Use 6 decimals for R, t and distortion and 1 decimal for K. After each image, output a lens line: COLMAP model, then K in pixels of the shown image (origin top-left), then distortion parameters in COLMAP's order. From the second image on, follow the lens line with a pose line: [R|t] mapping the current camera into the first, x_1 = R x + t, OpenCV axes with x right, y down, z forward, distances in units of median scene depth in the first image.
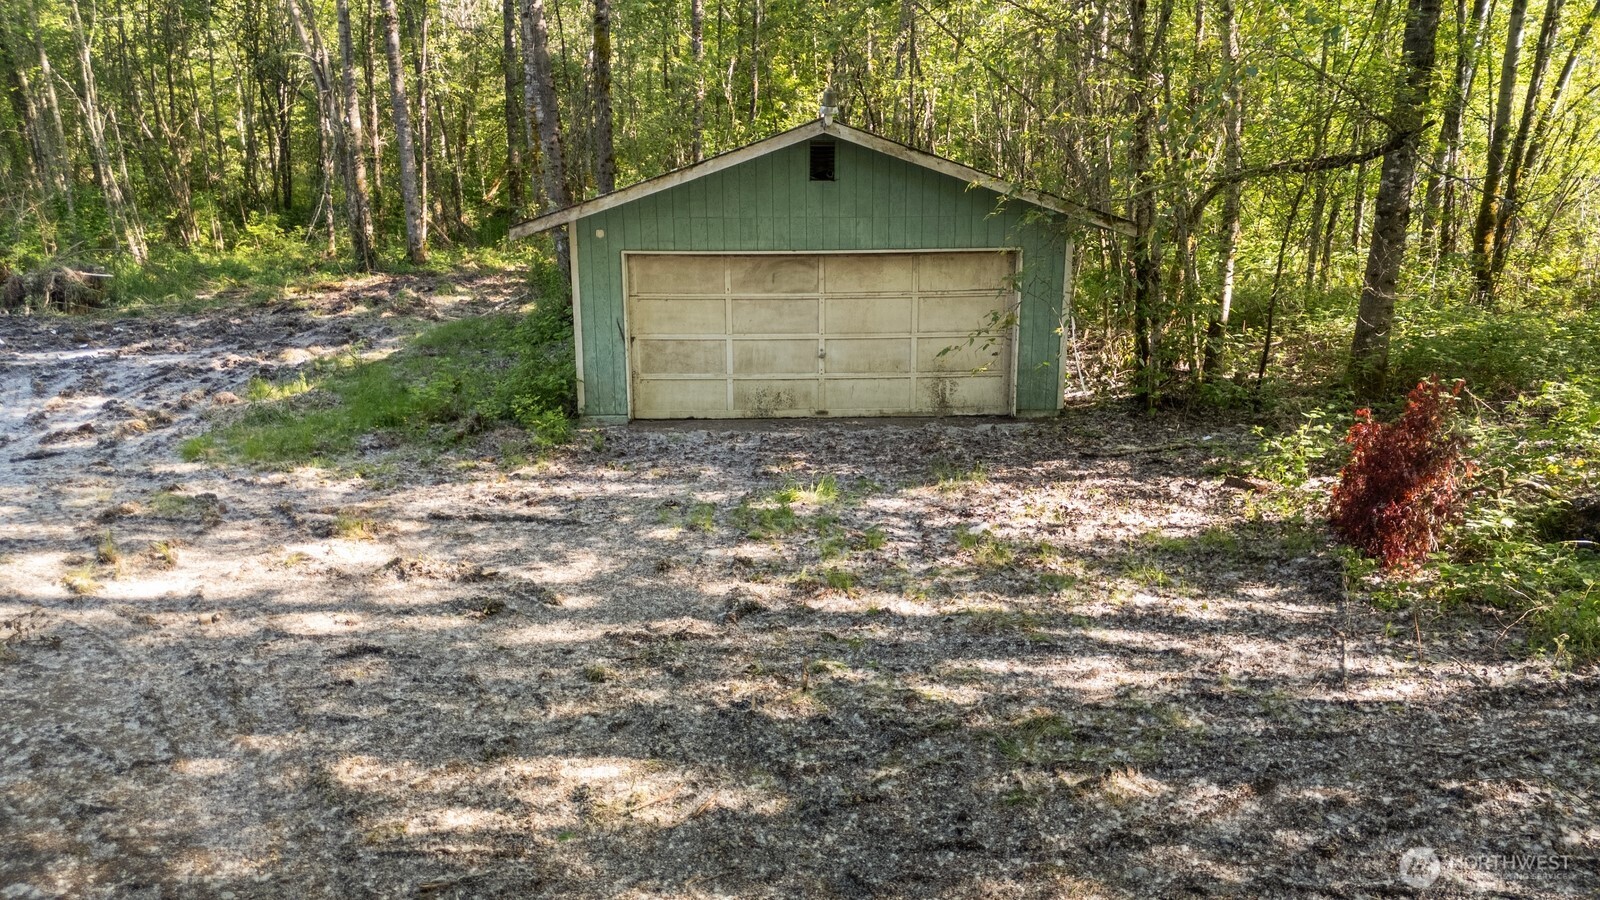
lens RADIAL K [[1151.5, 0, 800.0], [0, 1151.5, 450.0], [0, 0, 1]] dist [0.048969, -0.001587]
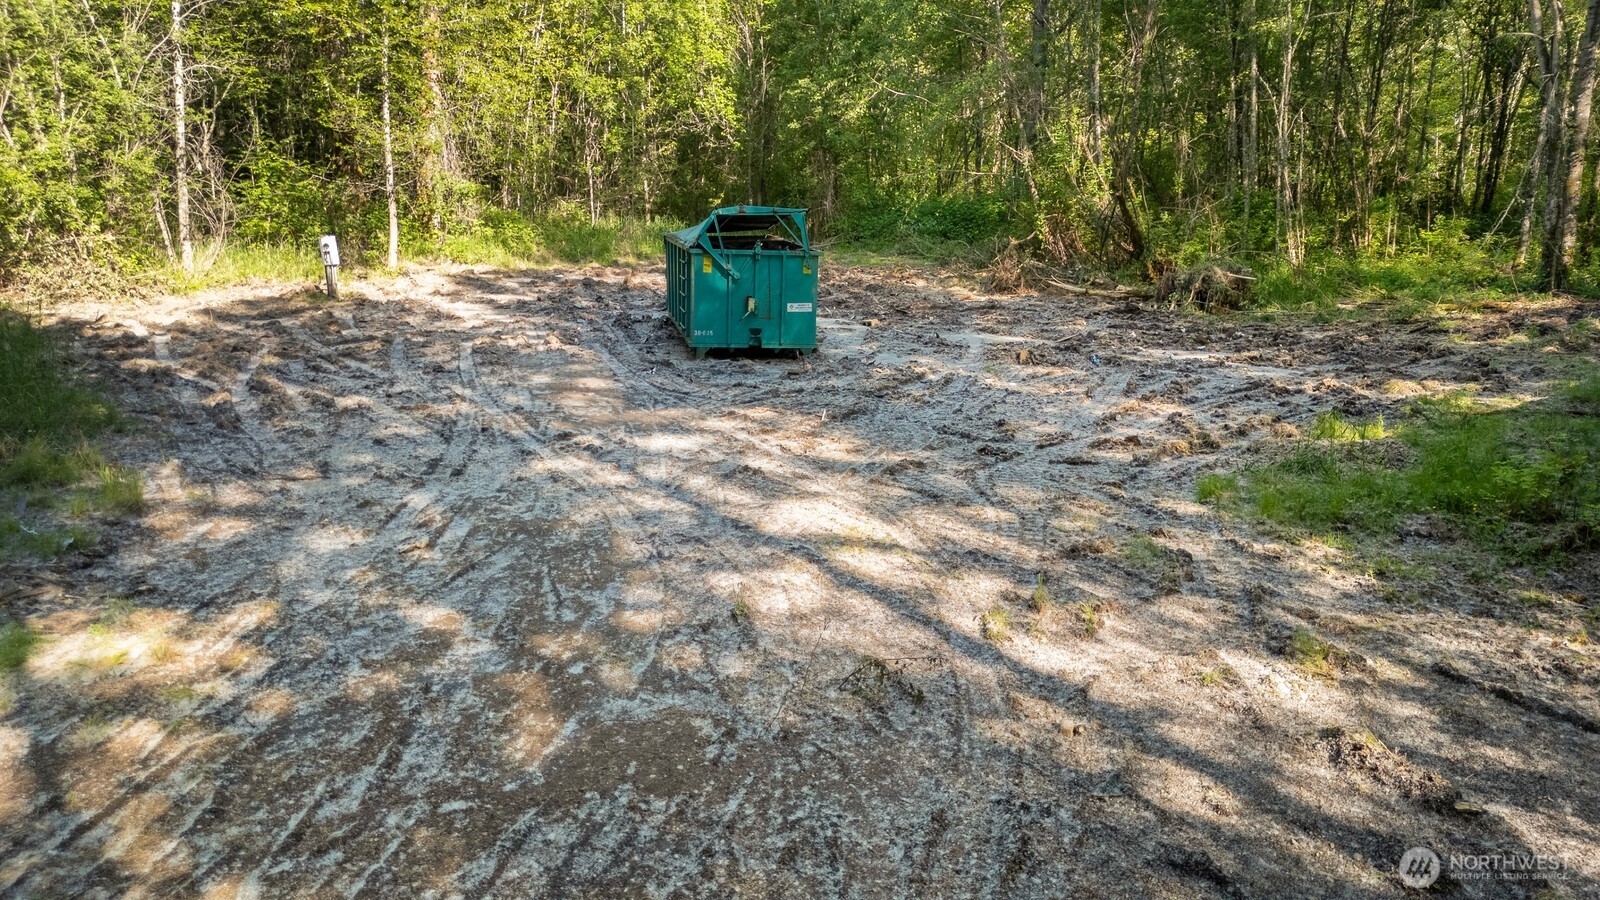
lens RADIAL K [[1180.0, 0, 800.0], [0, 1180.0, 450.0], [0, 0, 1]] dist [0.090587, -0.114587]
pose [[0.594176, 0.189560, -0.781679, -0.008399], [-0.194053, 0.976909, 0.089399, -0.053815], [0.780576, 0.098568, 0.617241, 0.222029]]
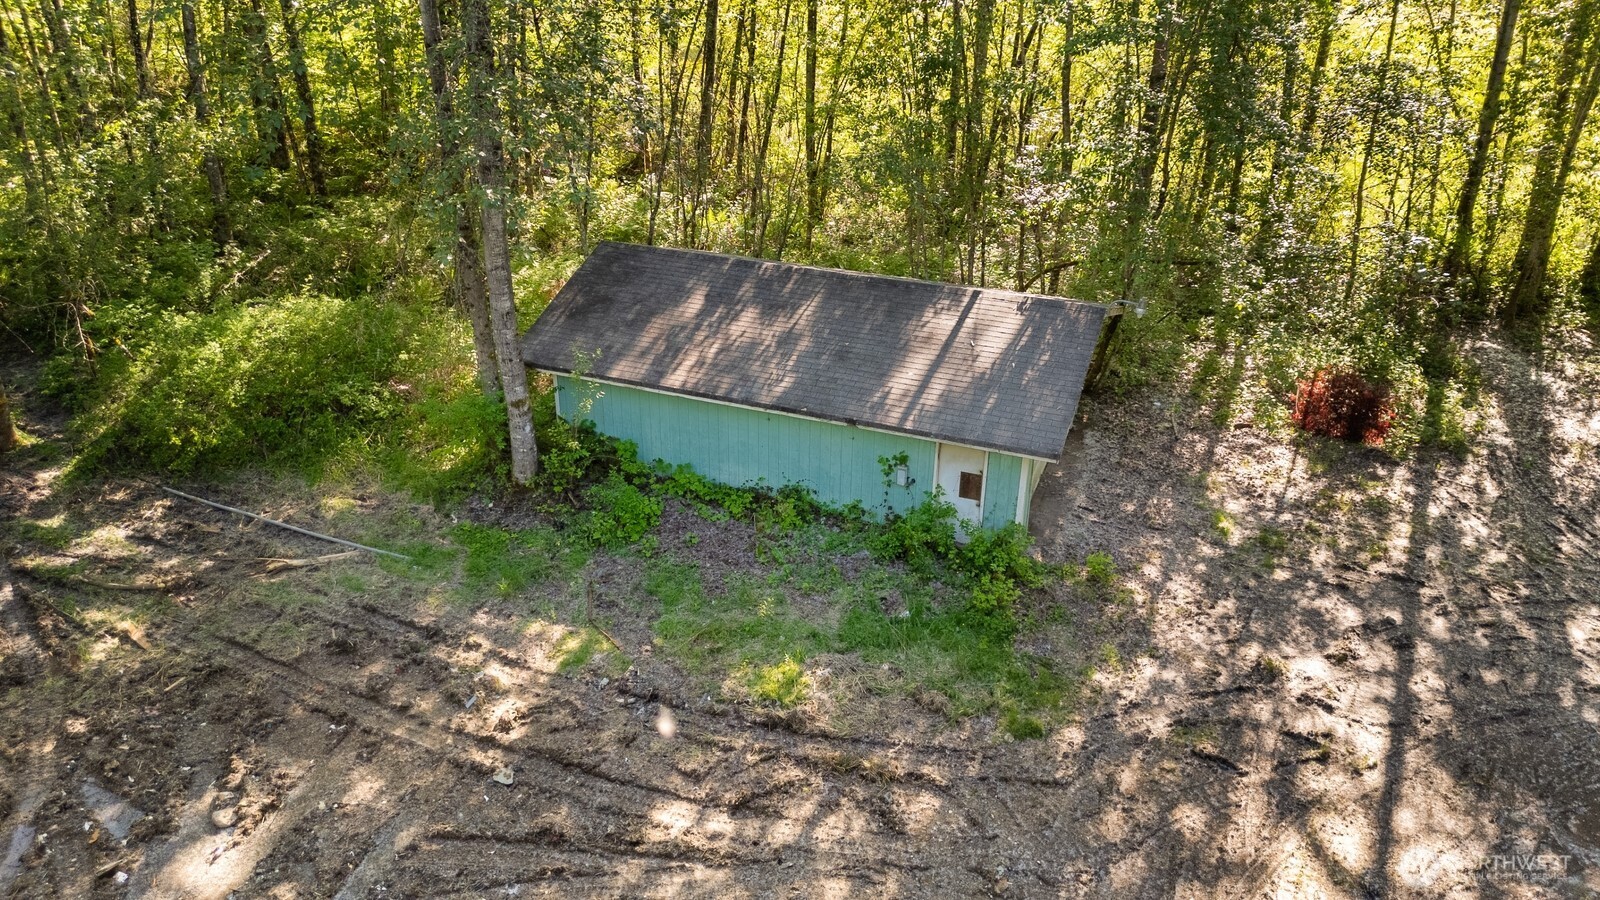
lens RADIAL K [[1151.5, 0, 800.0], [0, 1151.5, 450.0], [0, 0, 1]] dist [0.048969, -0.001587]
pose [[0.395443, -0.404128, 0.824807, -1.565952], [0.206046, 0.914146, 0.349115, -0.766537], [-0.895081, 0.031893, 0.444761, 0.716287]]
